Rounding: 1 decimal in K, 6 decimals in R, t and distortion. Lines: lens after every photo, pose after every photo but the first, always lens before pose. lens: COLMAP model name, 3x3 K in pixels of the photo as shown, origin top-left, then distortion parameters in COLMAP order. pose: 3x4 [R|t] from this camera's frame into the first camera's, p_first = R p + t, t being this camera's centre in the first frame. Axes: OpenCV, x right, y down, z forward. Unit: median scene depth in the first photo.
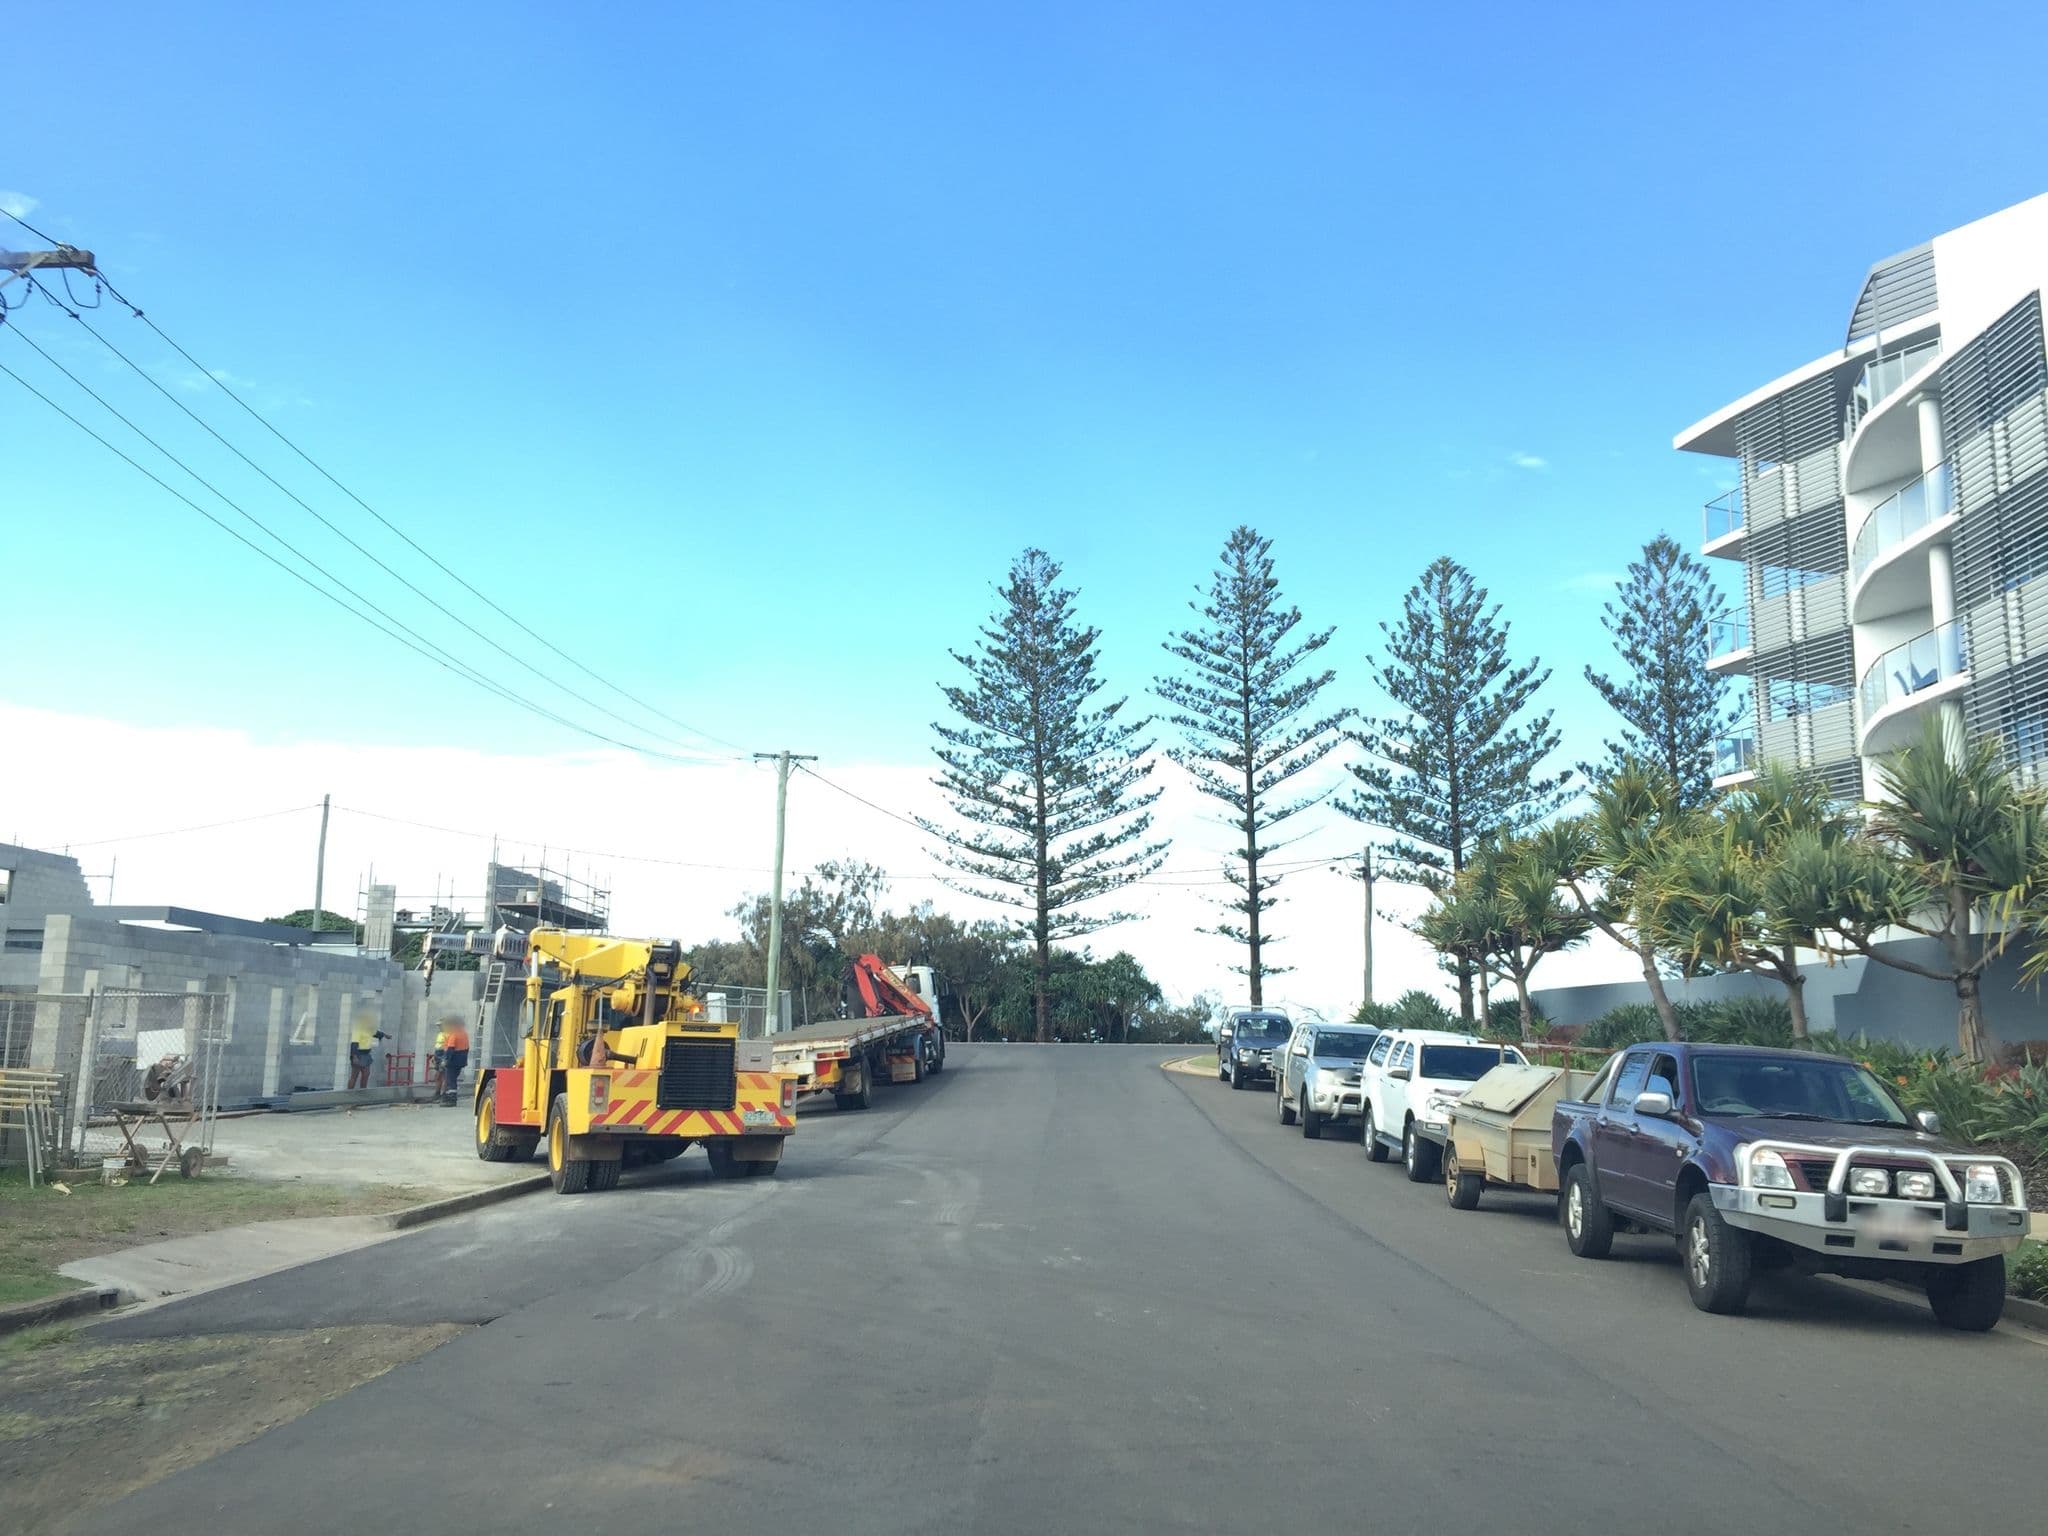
lens RADIAL K [[1812.1, 0, 1026.3], [0, 1812.1, 754.8], [0, 0, 1]] dist [0.068299, -0.090251]
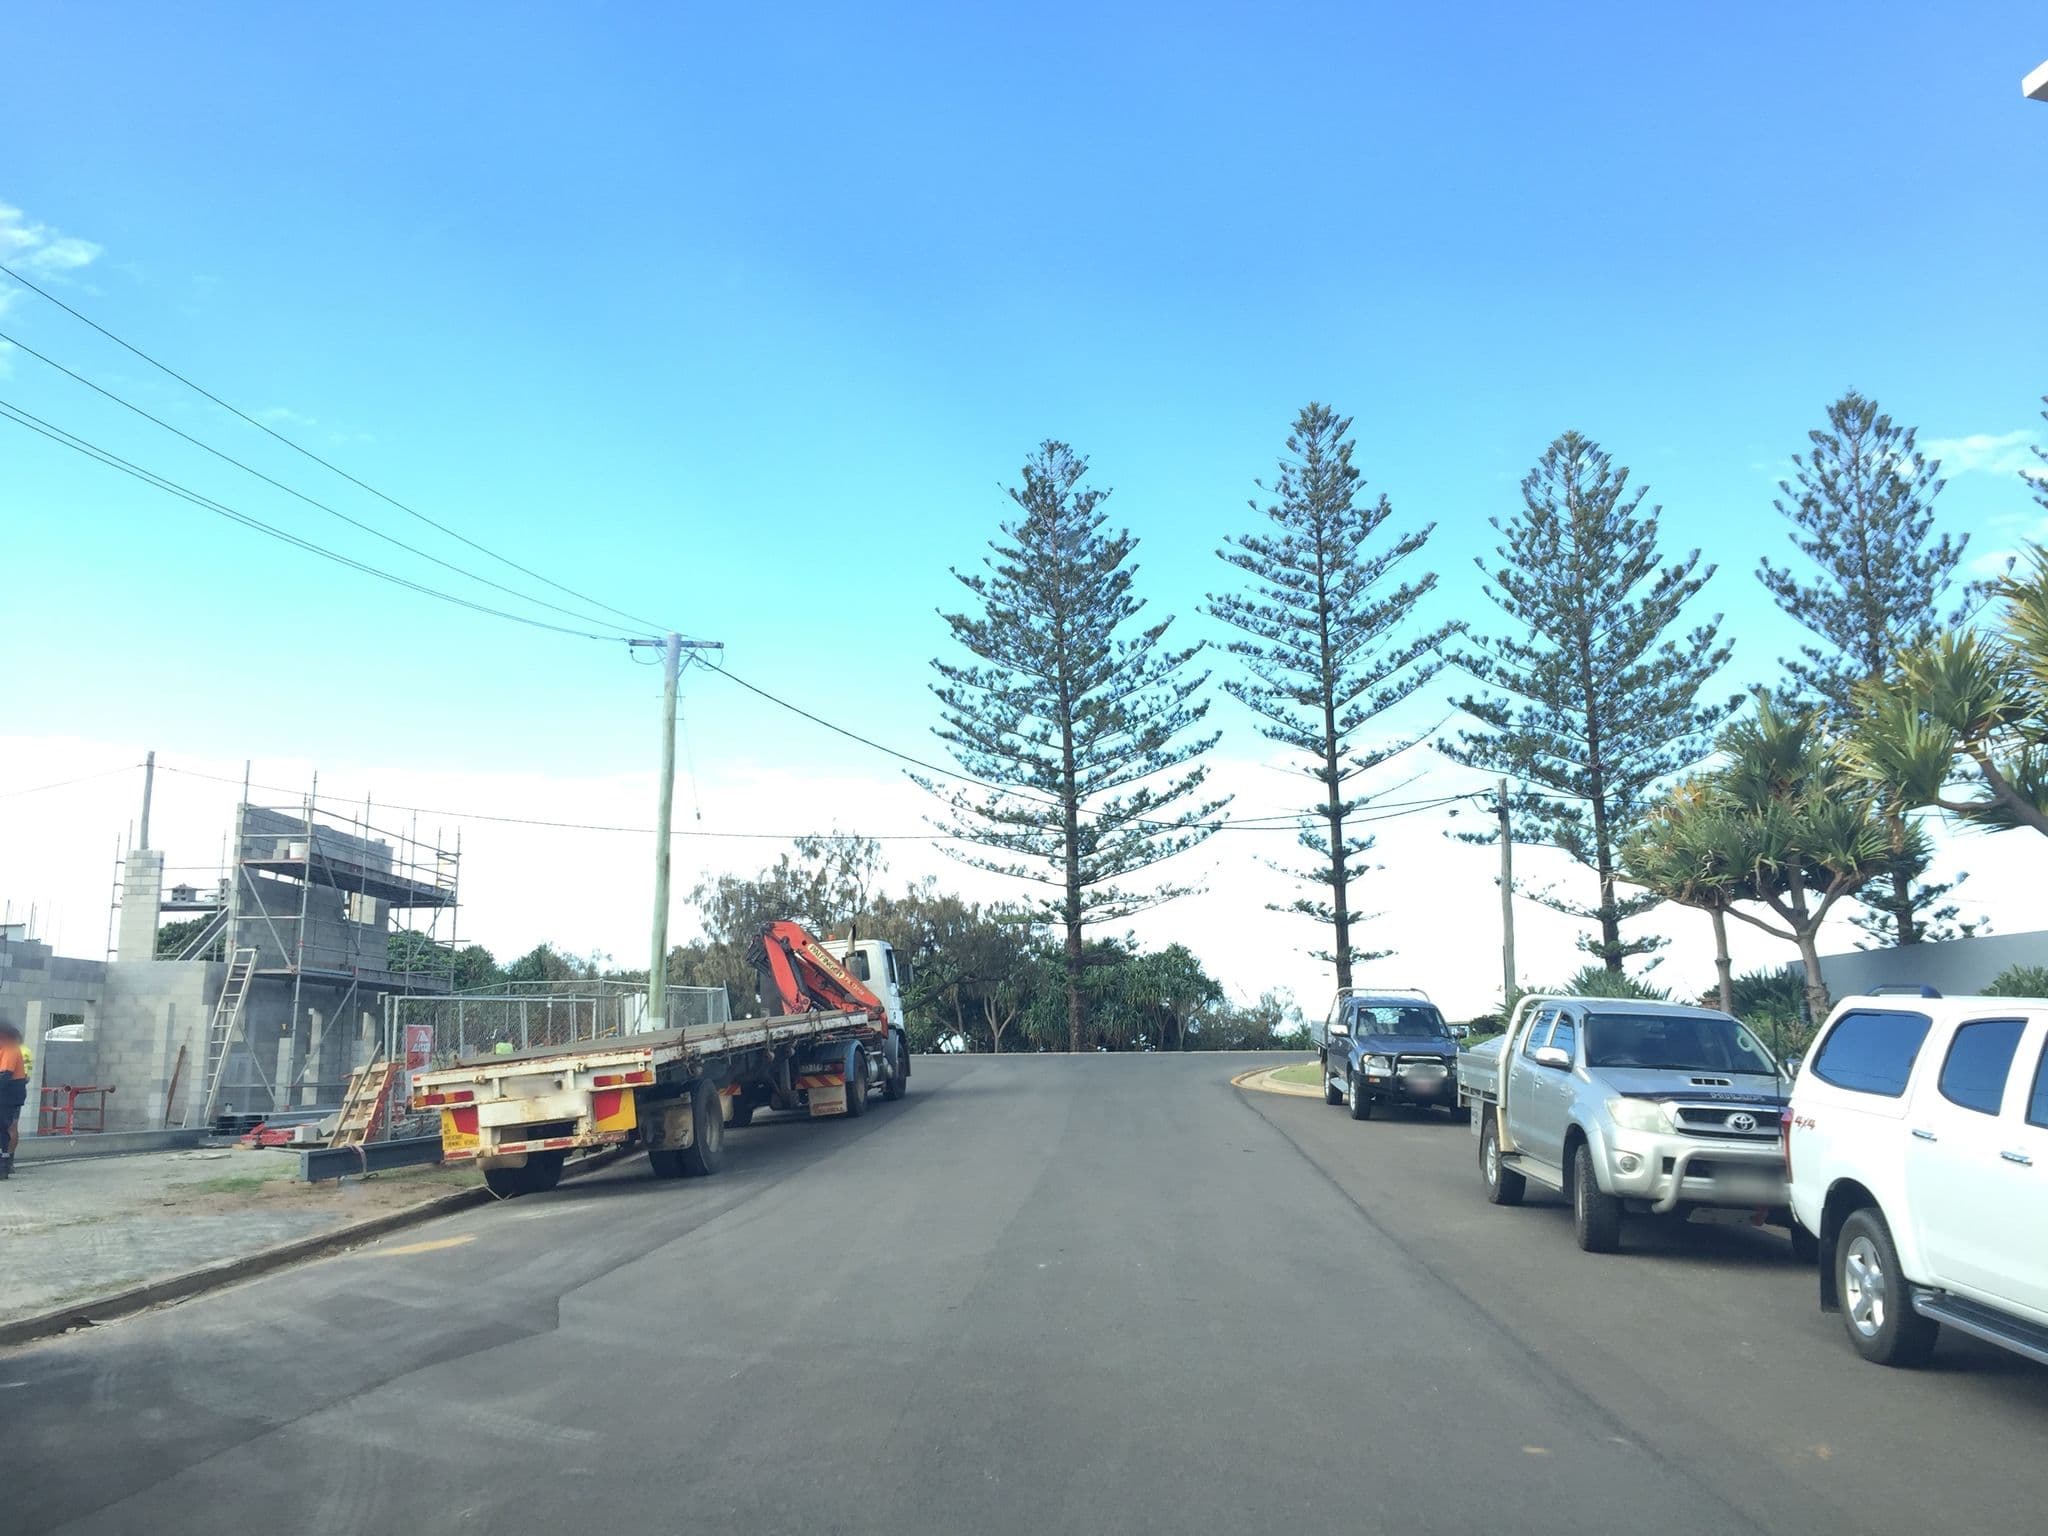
lens RADIAL K [[1812.1, 0, 1011.2], [0, 1812.1, 780.3], [0, 0, 1]] dist [0.068299, -0.090251]
pose [[0.999057, -0.023618, -0.036440, 0.011868], [0.023884, 0.999691, 0.006887, 0.032495], [0.036266, -0.007751, 0.999312, 0.199782]]
